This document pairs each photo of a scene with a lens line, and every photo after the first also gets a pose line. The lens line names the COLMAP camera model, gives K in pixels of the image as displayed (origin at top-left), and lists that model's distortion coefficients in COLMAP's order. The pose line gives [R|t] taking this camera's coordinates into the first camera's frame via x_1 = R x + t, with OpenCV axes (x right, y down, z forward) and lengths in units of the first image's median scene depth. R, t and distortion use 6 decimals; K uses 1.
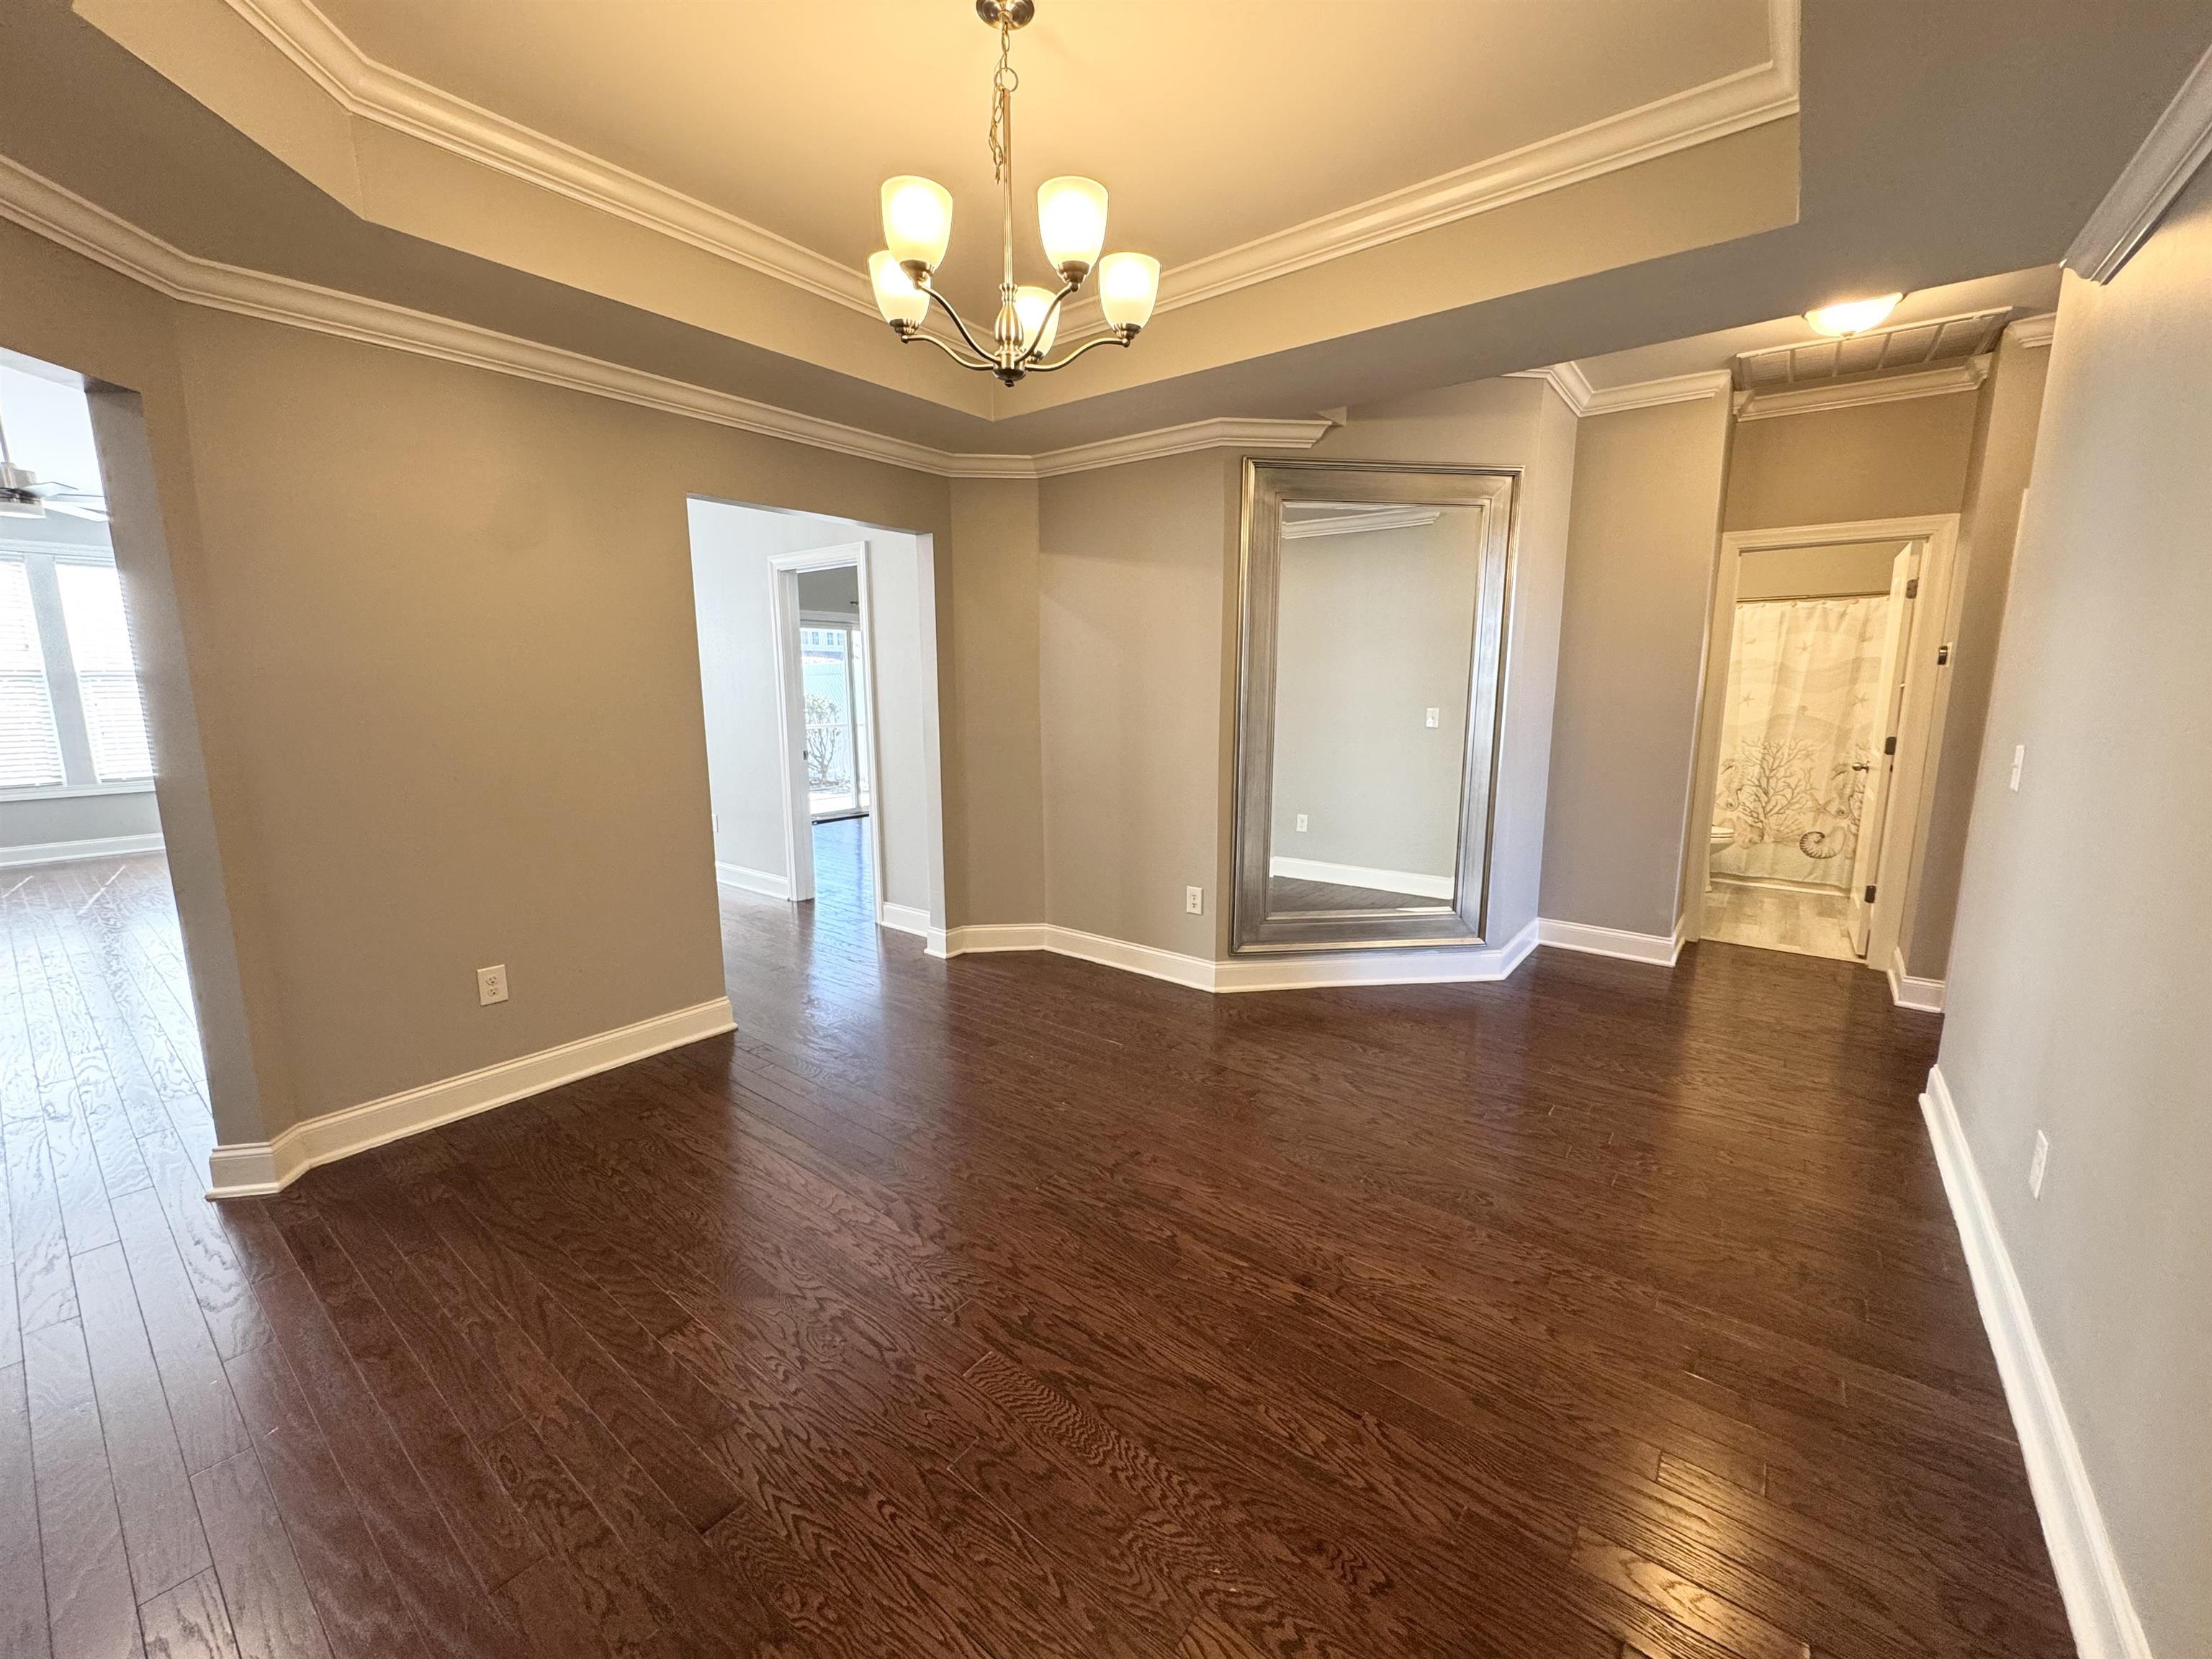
lens RADIAL K [[883.4, 0, 1105.7], [0, 883.4, 832.4], [0, 0, 1]] dist [-0.001990, -0.000355]
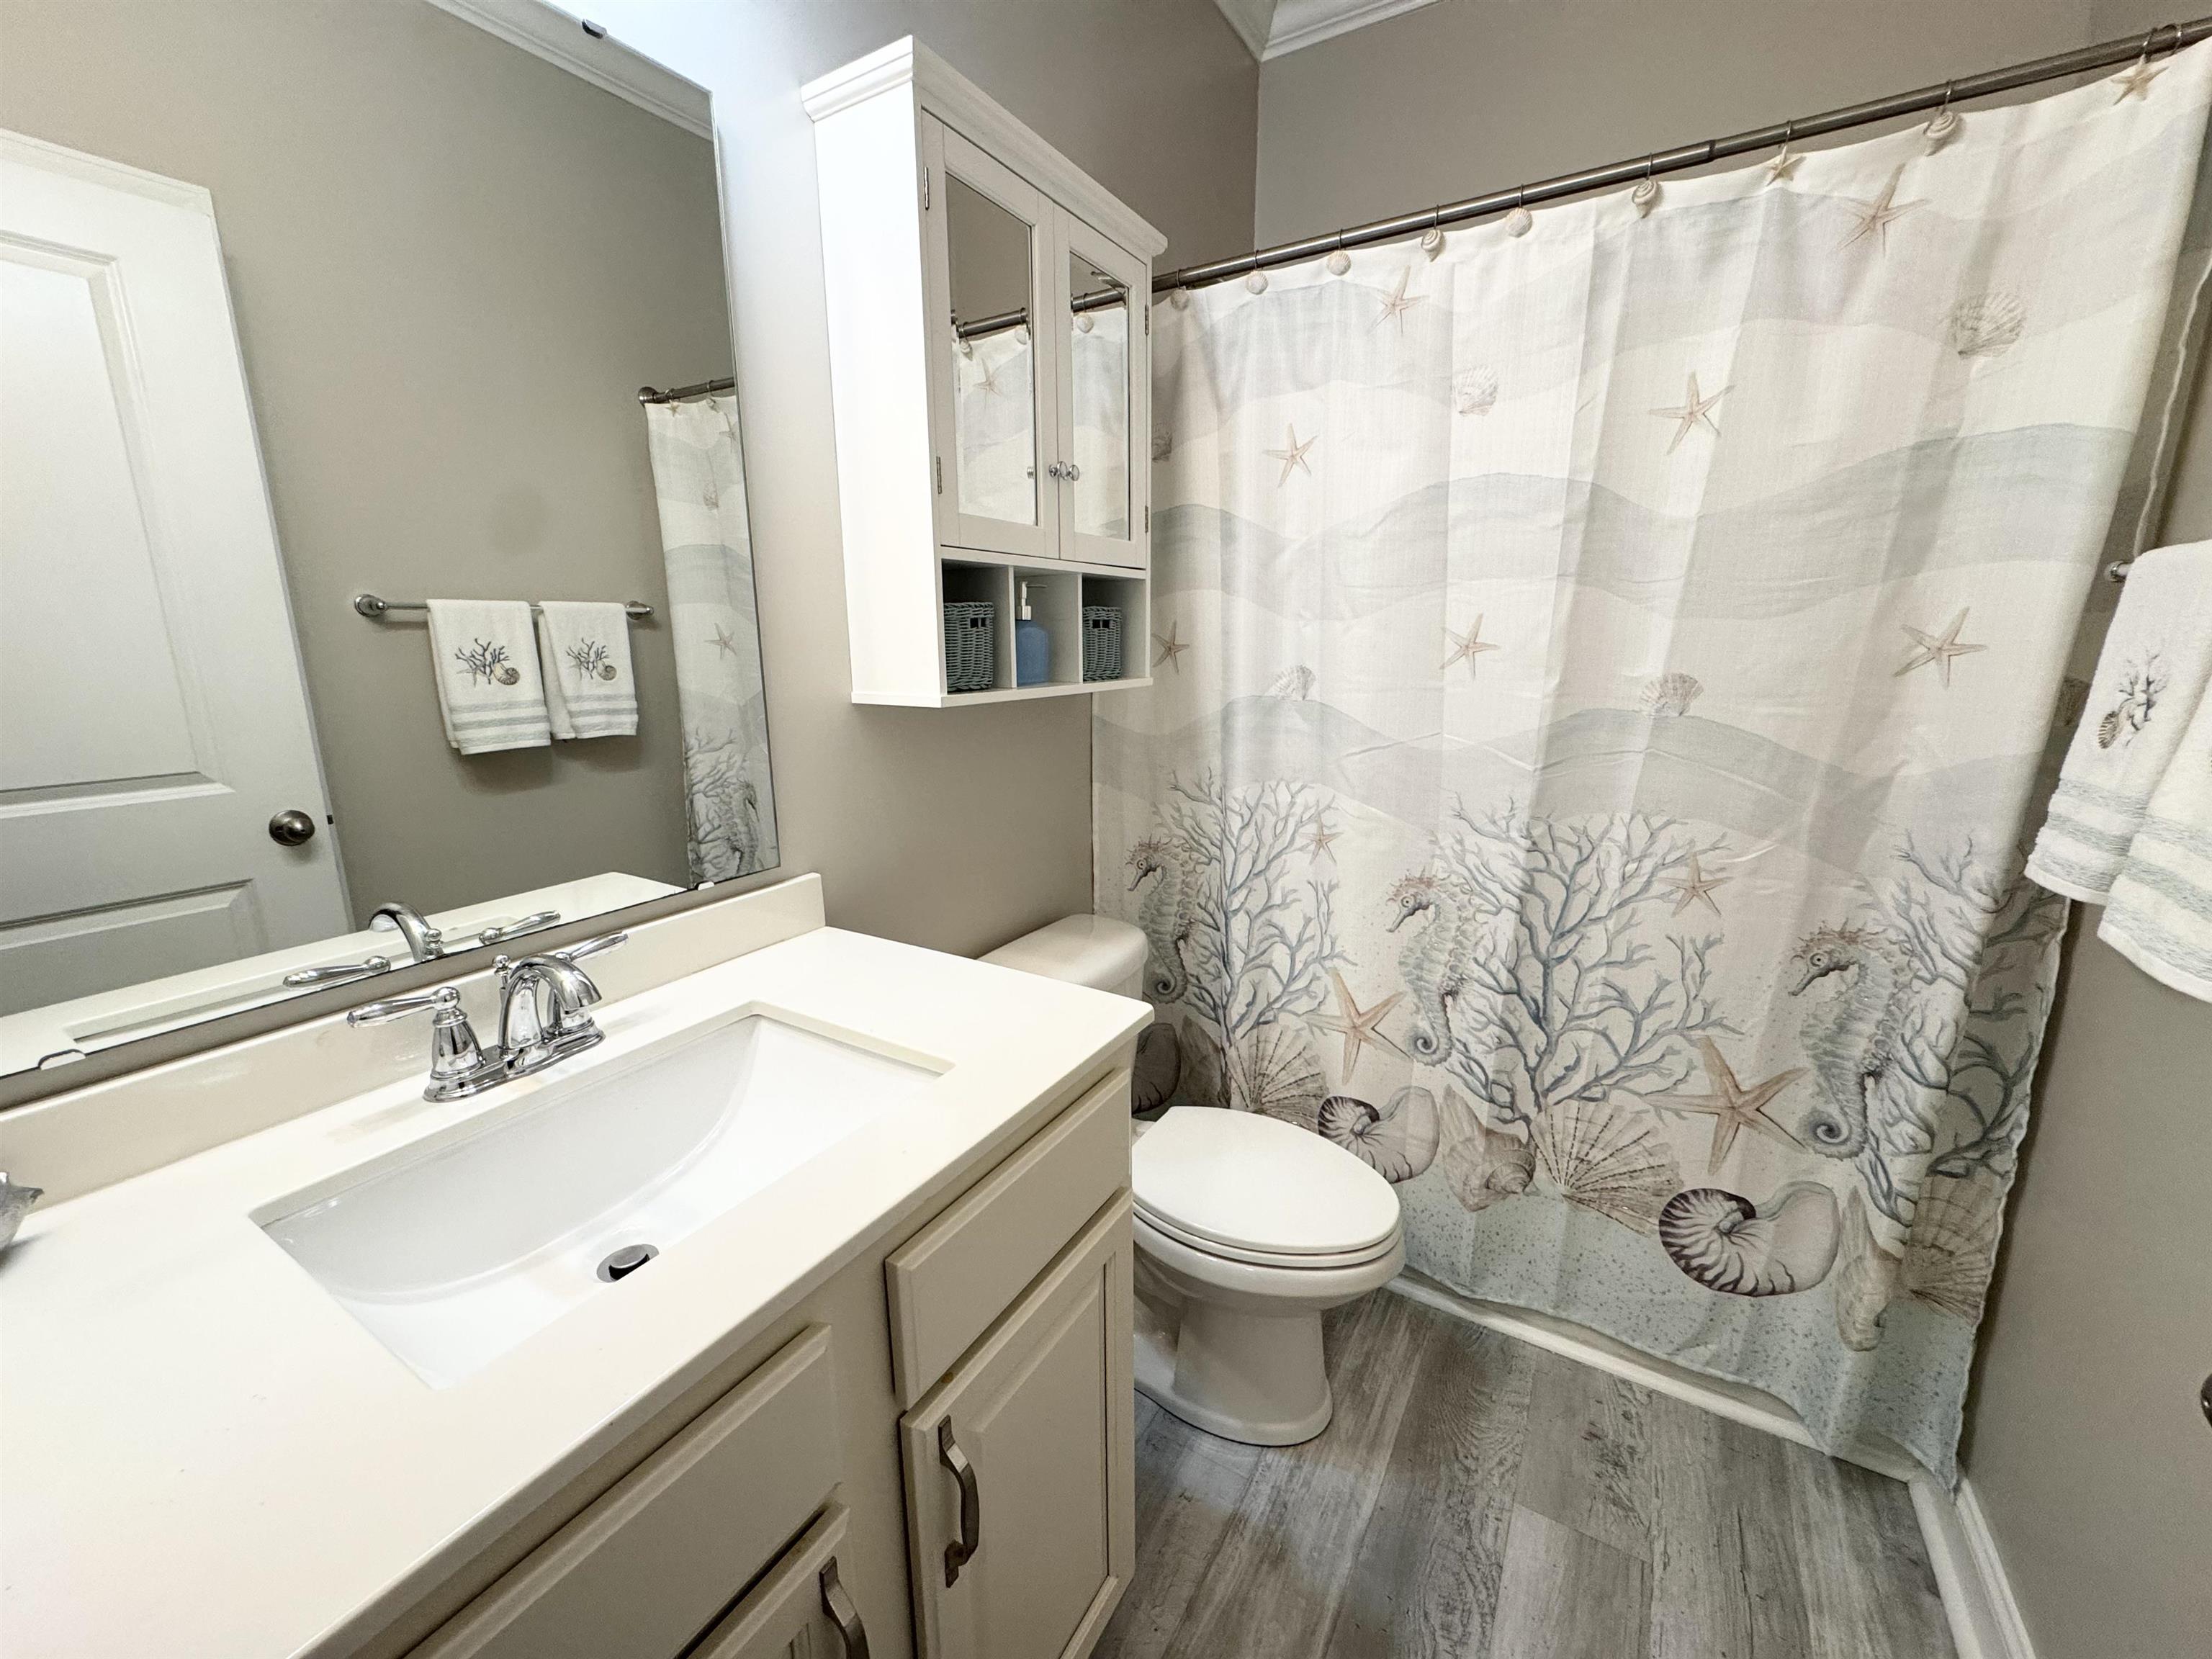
lens RADIAL K [[883.4, 0, 1105.2], [0, 883.4, 837.2], [0, 0, 1]] dist [-0.001990, -0.000355]
pose [[0.997188, -0.025030, 0.070636, 0.622130], [0.020582, 0.997801, 0.062998, -0.118549], [-0.072058, -0.061367, 0.995511, 0.777873]]
